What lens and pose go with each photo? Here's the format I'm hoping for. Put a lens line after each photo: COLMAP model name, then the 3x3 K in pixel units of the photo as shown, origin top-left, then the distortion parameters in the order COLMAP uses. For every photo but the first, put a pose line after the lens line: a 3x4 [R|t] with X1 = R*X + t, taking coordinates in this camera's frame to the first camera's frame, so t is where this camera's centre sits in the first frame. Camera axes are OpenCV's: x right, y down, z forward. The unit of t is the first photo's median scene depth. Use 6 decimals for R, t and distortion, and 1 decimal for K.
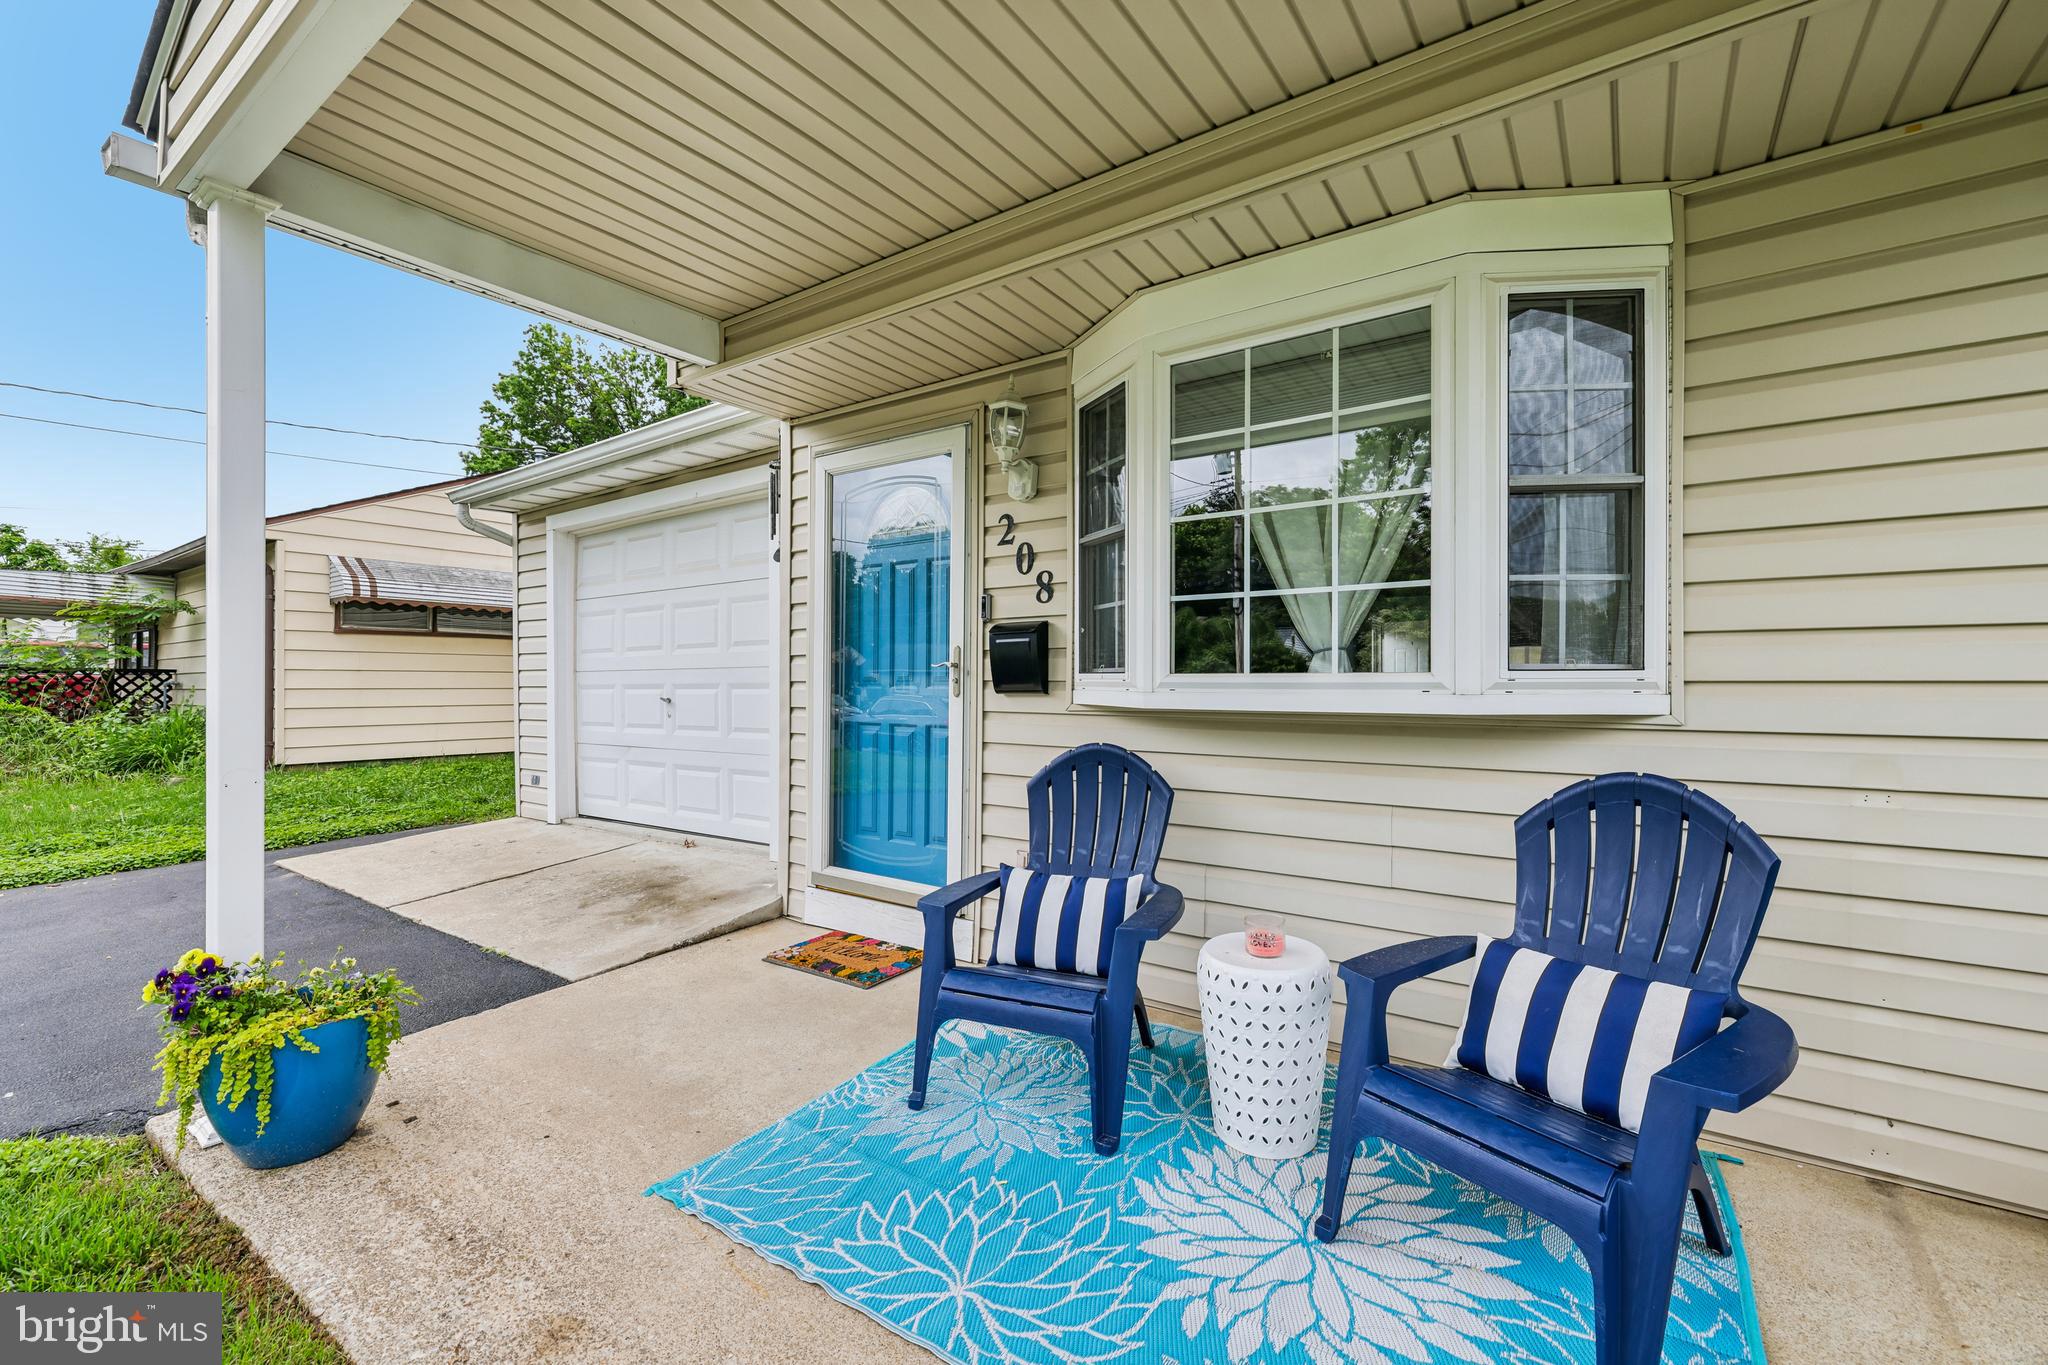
lens RADIAL K [[875.7, 0, 1006.8], [0, 875.7, 679.6], [0, 0, 1]] dist [-0.002789, -0.000605]
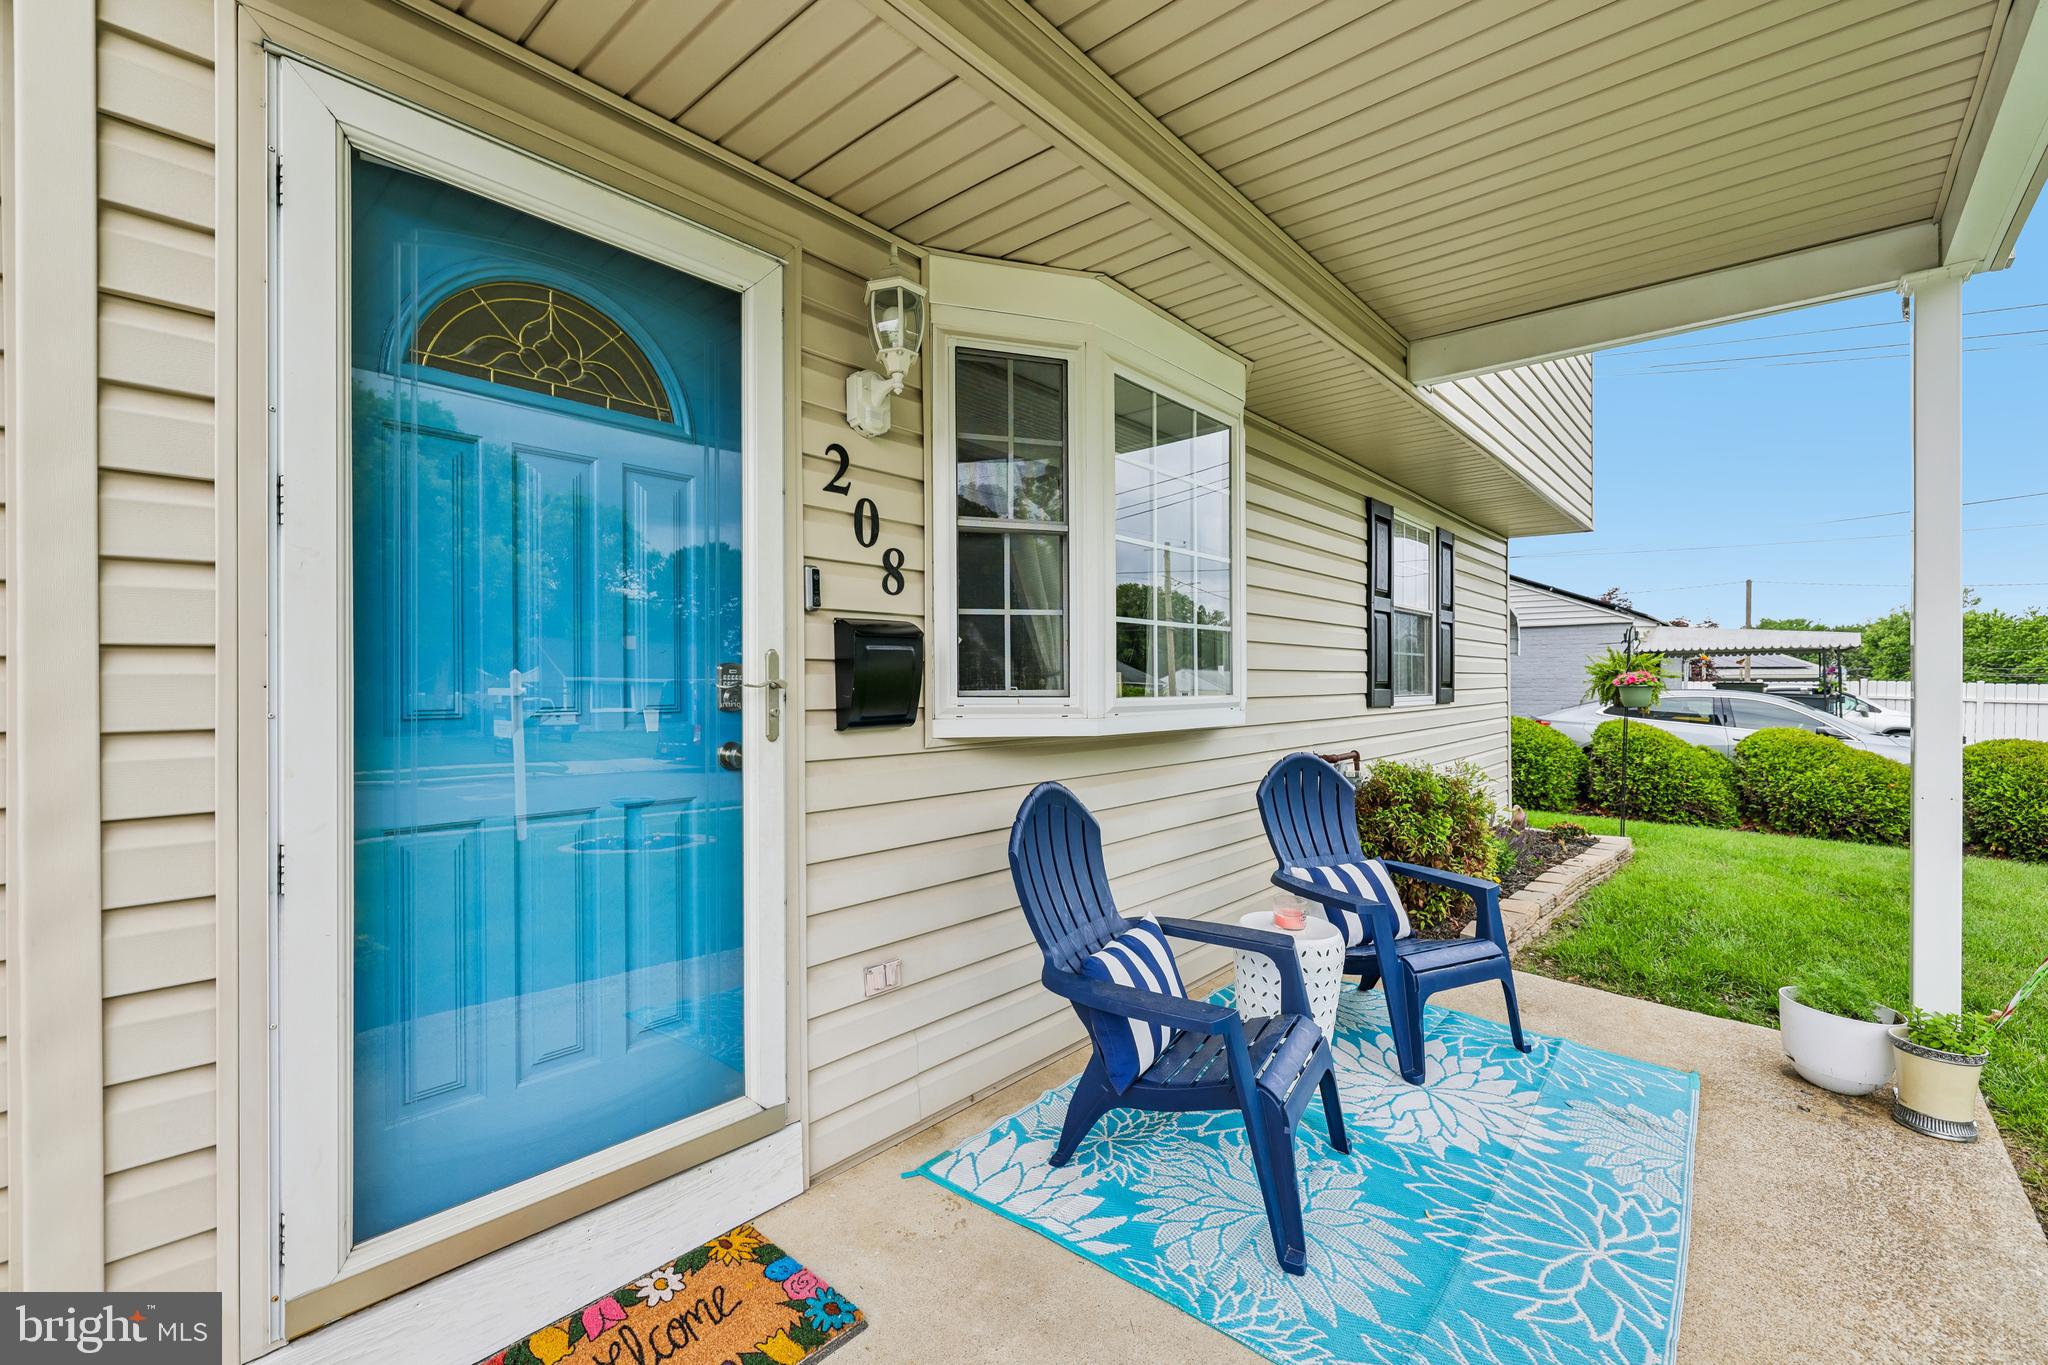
lens RADIAL K [[875.7, 0, 1009.3], [0, 875.7, 685.2], [0, 0, 1]] dist [-0.002789, -0.000605]
pose [[0.094486, -0.004951, 0.995514, -0.645638], [-0.003835, 0.999978, 0.005338, -0.020829], [-0.995519, -0.004322, 0.094465, 0.857016]]
